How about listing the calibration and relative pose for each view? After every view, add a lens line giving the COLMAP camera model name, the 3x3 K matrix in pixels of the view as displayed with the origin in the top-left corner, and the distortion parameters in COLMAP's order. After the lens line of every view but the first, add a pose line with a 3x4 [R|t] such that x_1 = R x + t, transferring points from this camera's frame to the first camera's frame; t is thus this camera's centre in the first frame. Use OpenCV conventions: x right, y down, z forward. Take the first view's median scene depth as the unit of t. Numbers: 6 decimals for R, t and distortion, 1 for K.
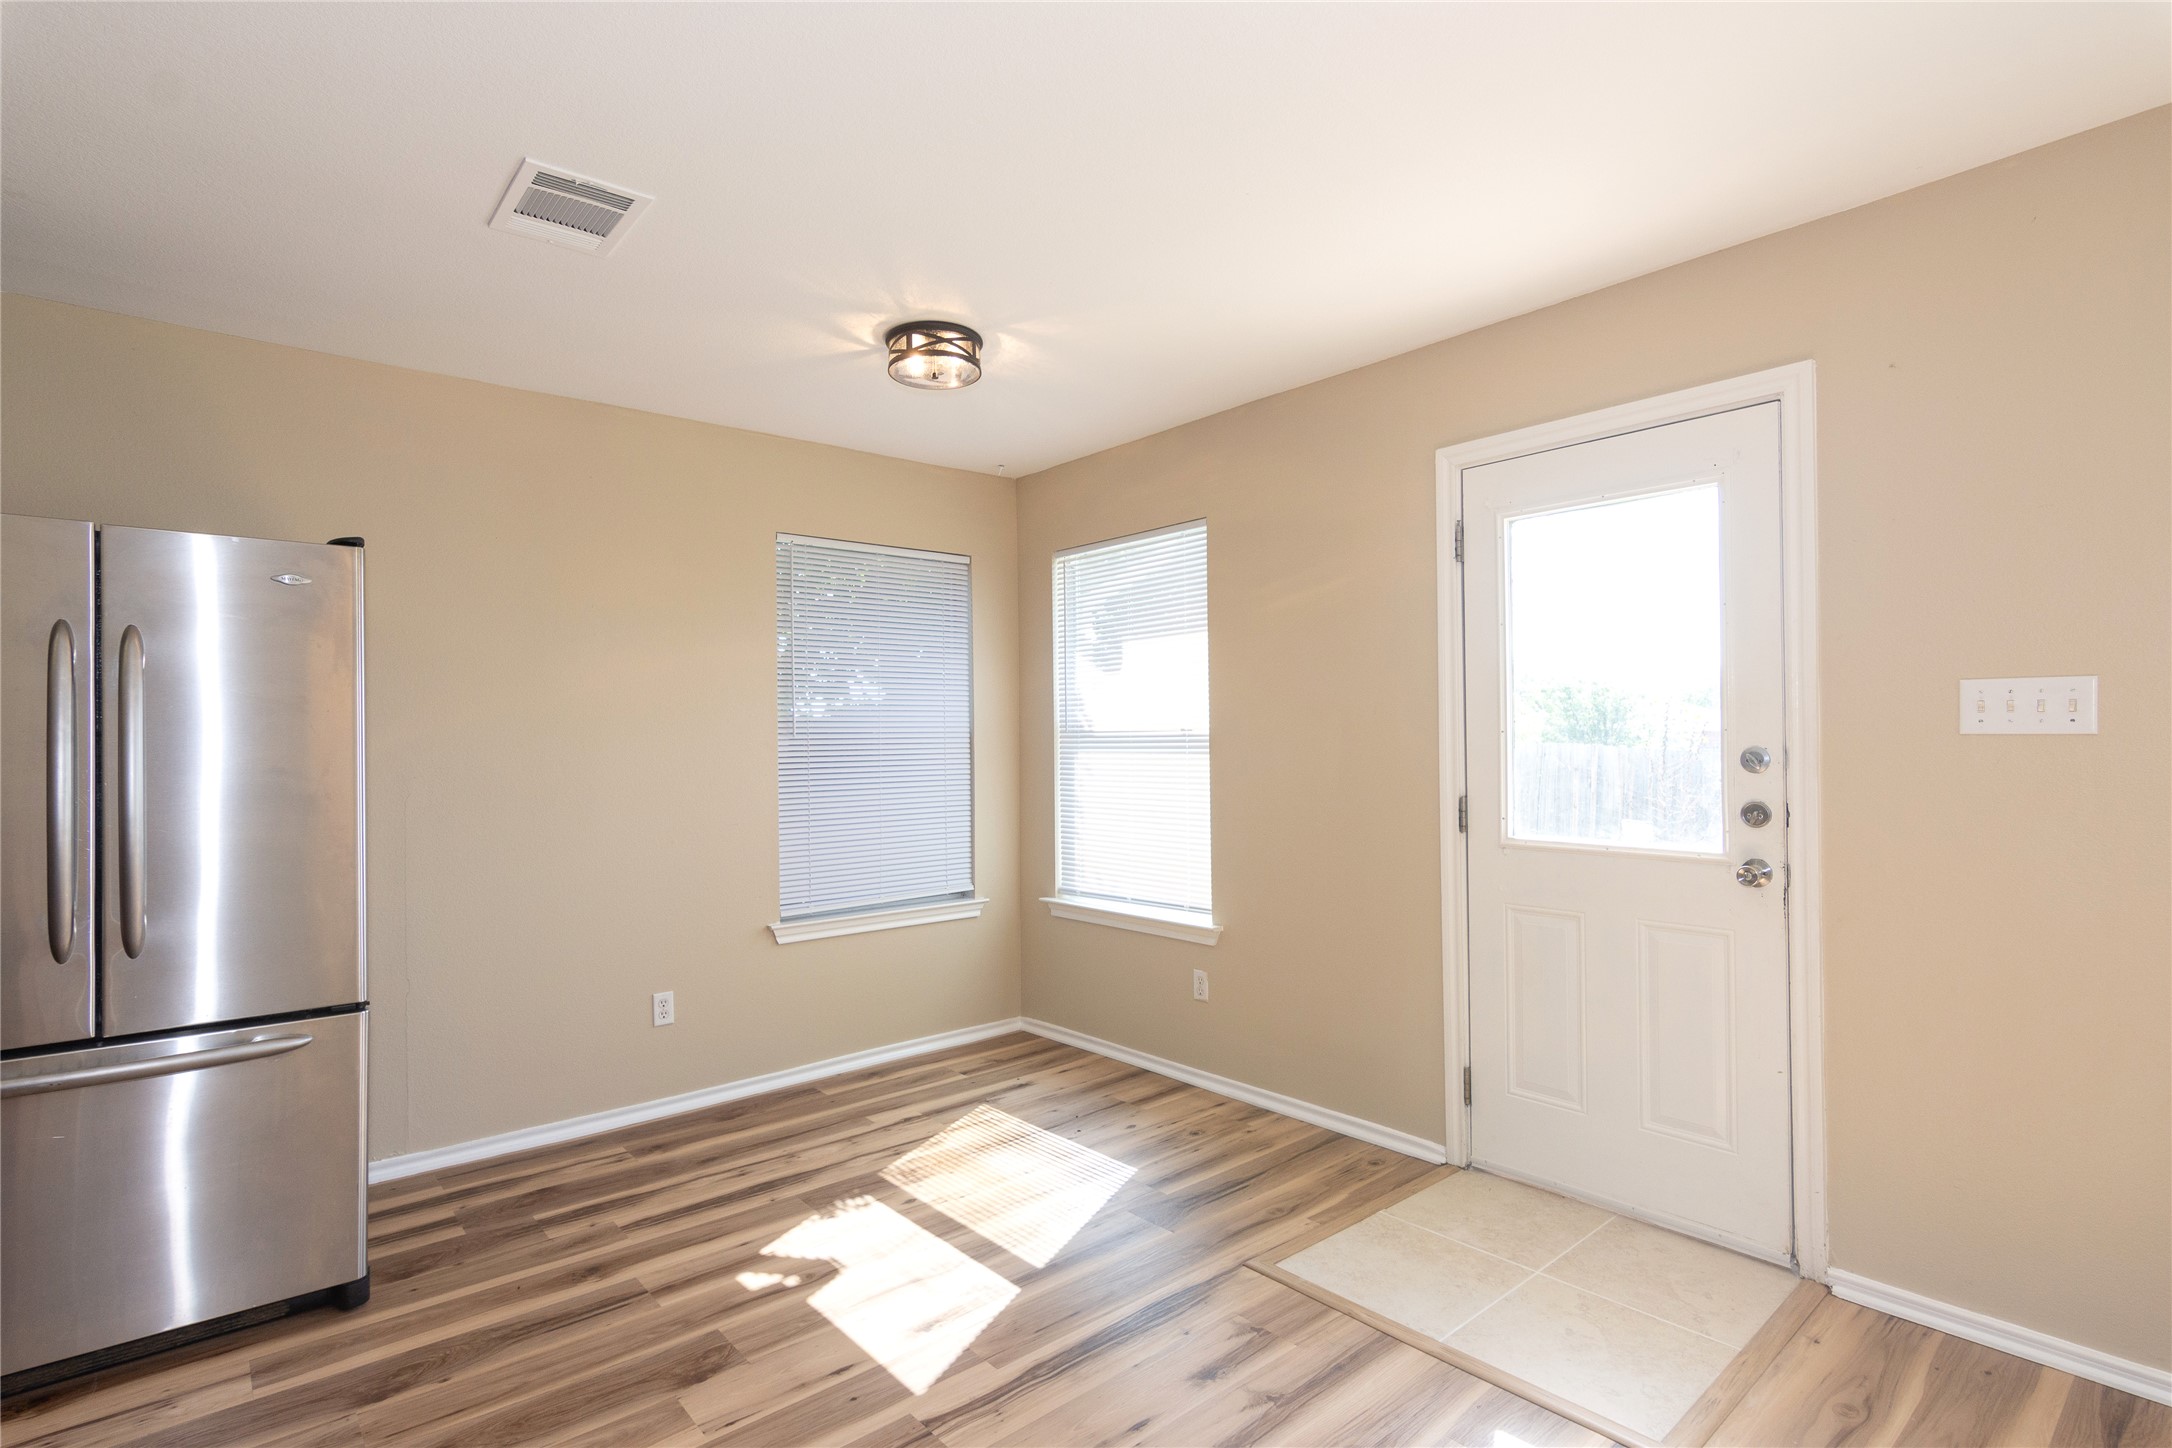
lens RADIAL K [[1055.0, 0, 1074.8], [0, 1055.0, 737.8], [0, 0, 1]] dist [0.002869, 0.002888]
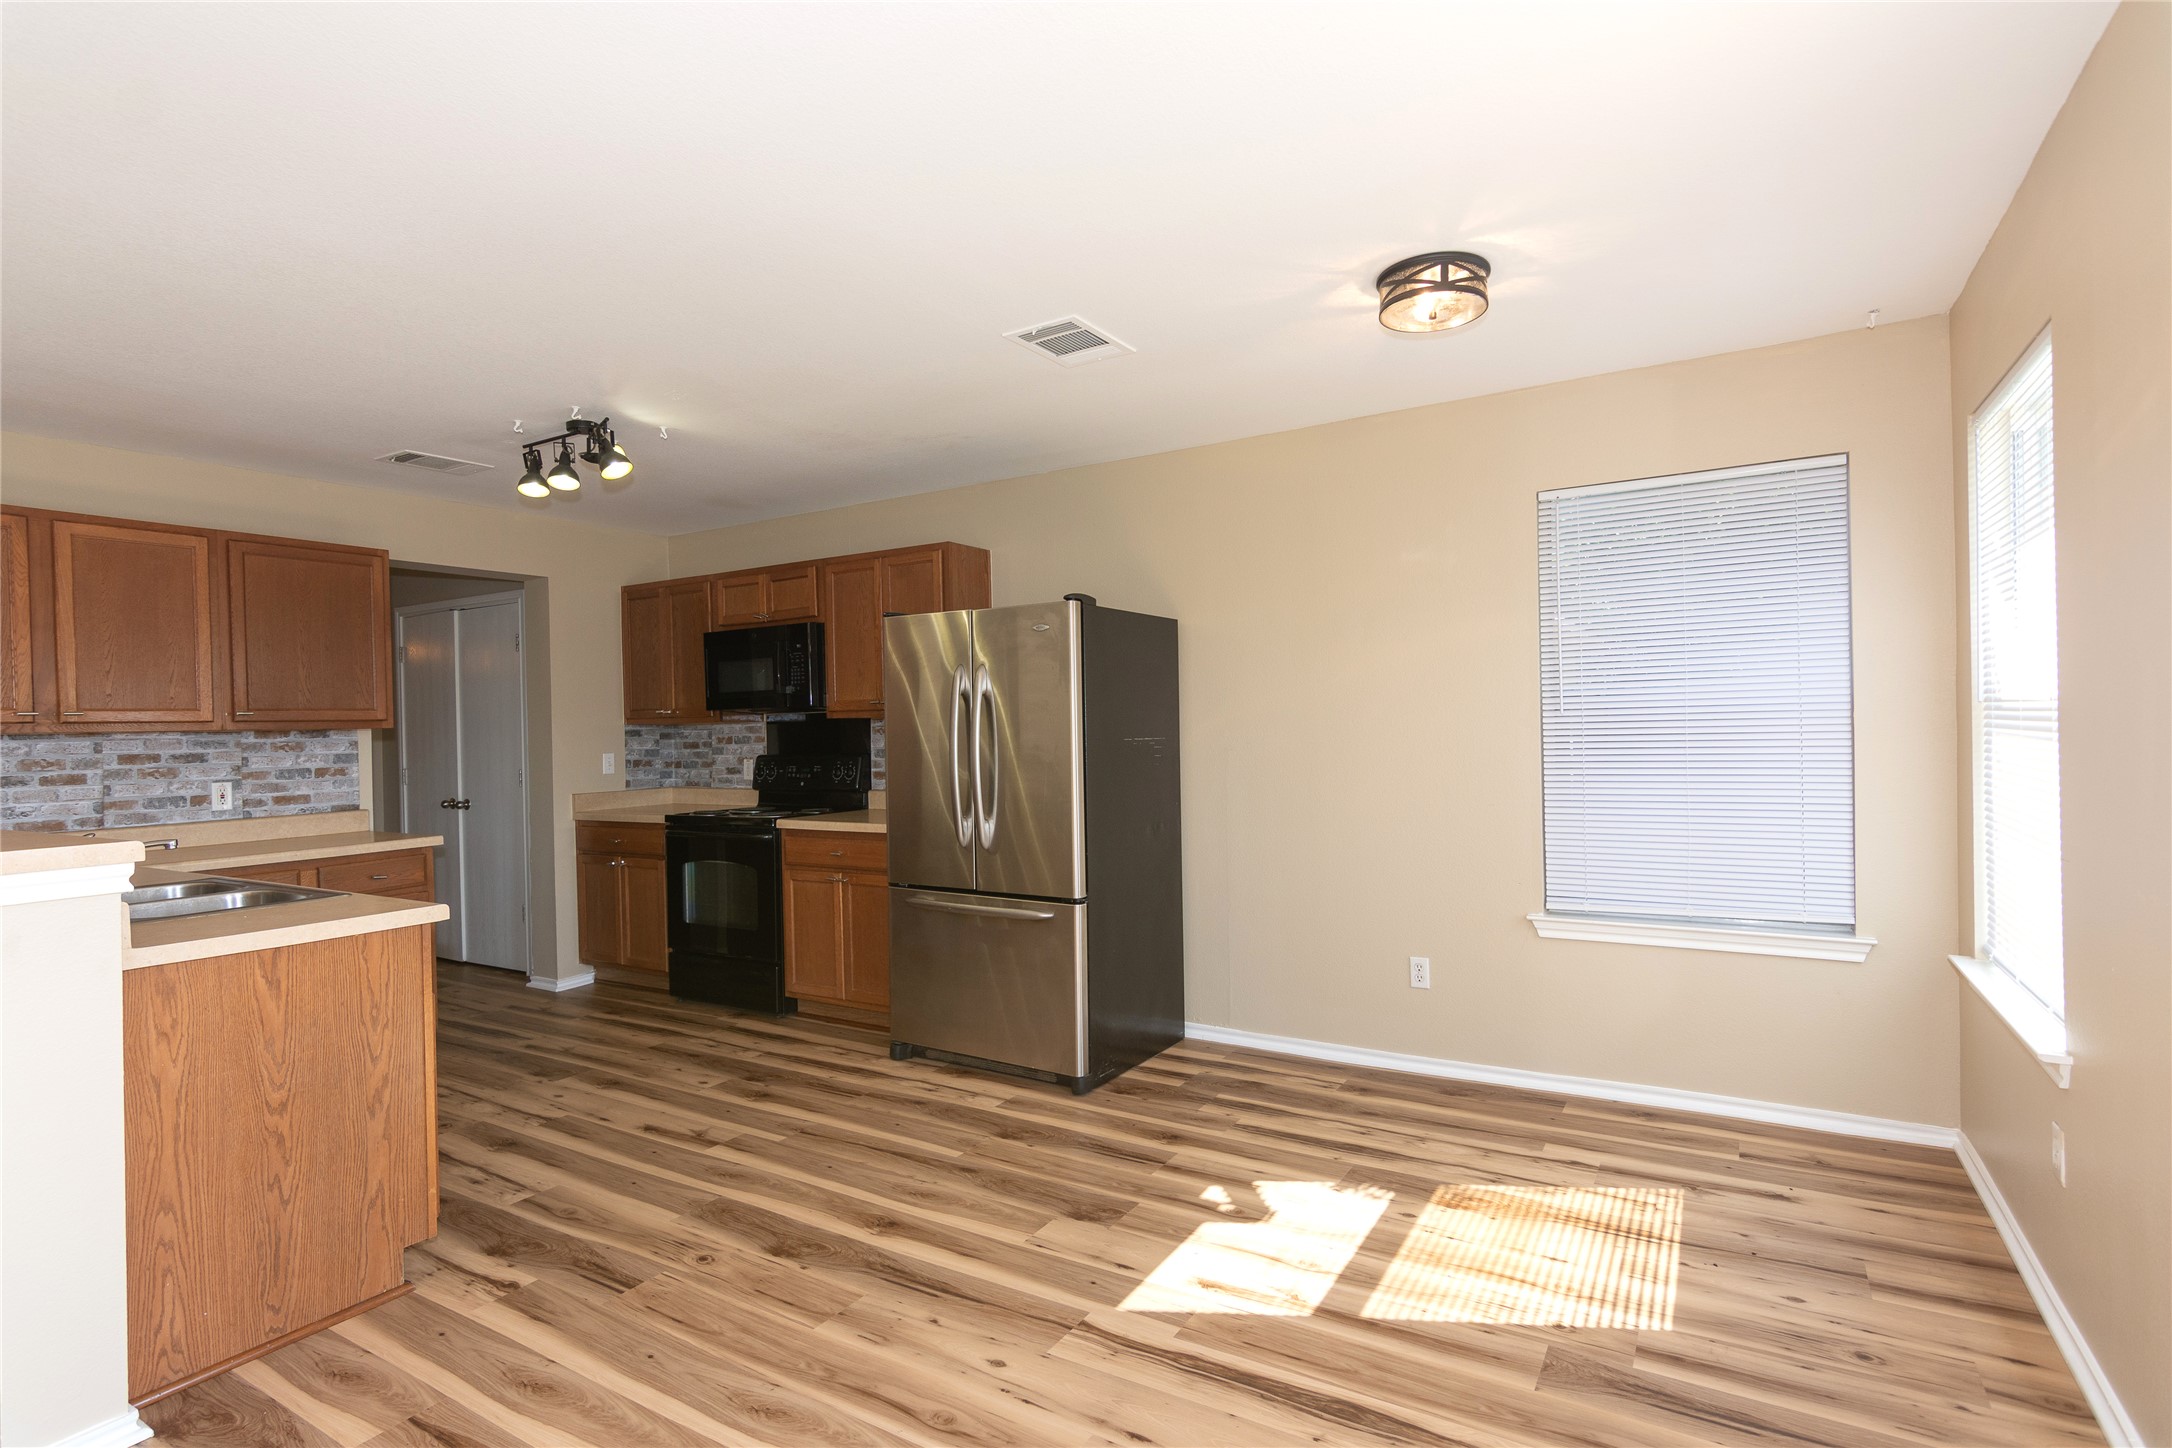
lens RADIAL K [[1055.0, 0, 1070.9], [0, 1055.0, 735.5], [0, 0, 1]] dist [0.002869, 0.002888]
pose [[0.315497, 0.012091, -0.948850, 0.590086], [0.021994, 0.999557, 0.020050, -0.012412], [0.948672, -0.027194, 0.315091, 0.398979]]
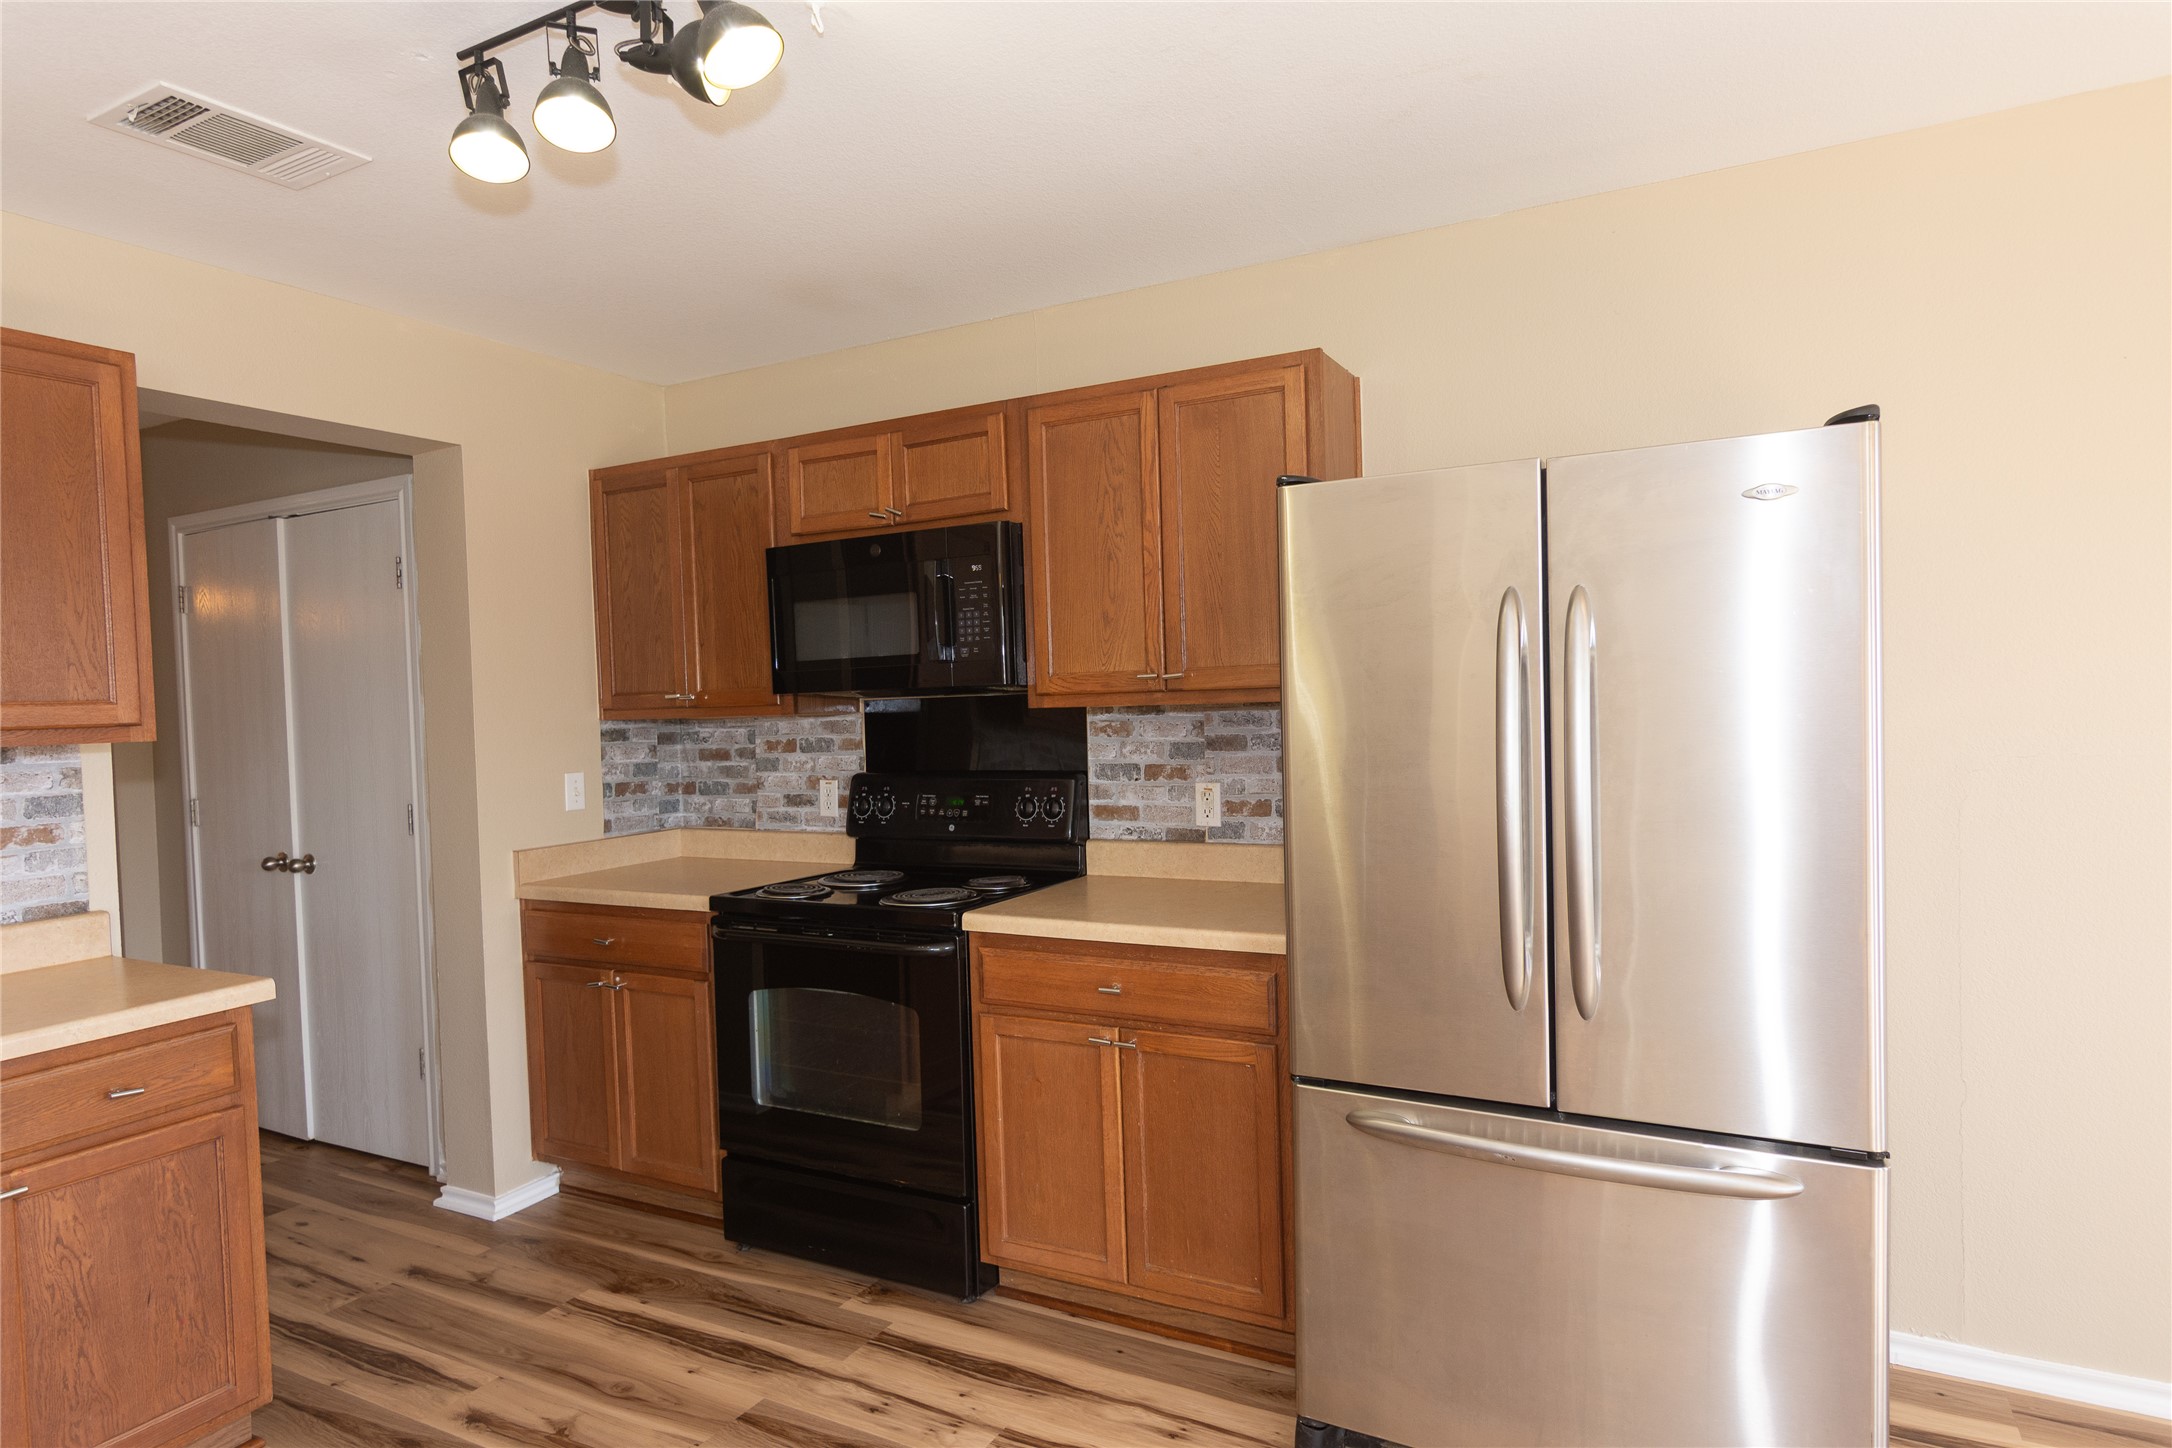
lens RADIAL K [[1203.7, 0, 1072.6], [0, 1203.7, 736.3], [0, 0, 1]] dist [-0.004873, -0.001536]
pose [[0.372767, 0.027805, -0.927508, -0.152289], [0.030325, 0.998652, 0.042125, -0.031359], [0.927429, -0.043830, 0.371421, 0.232259]]
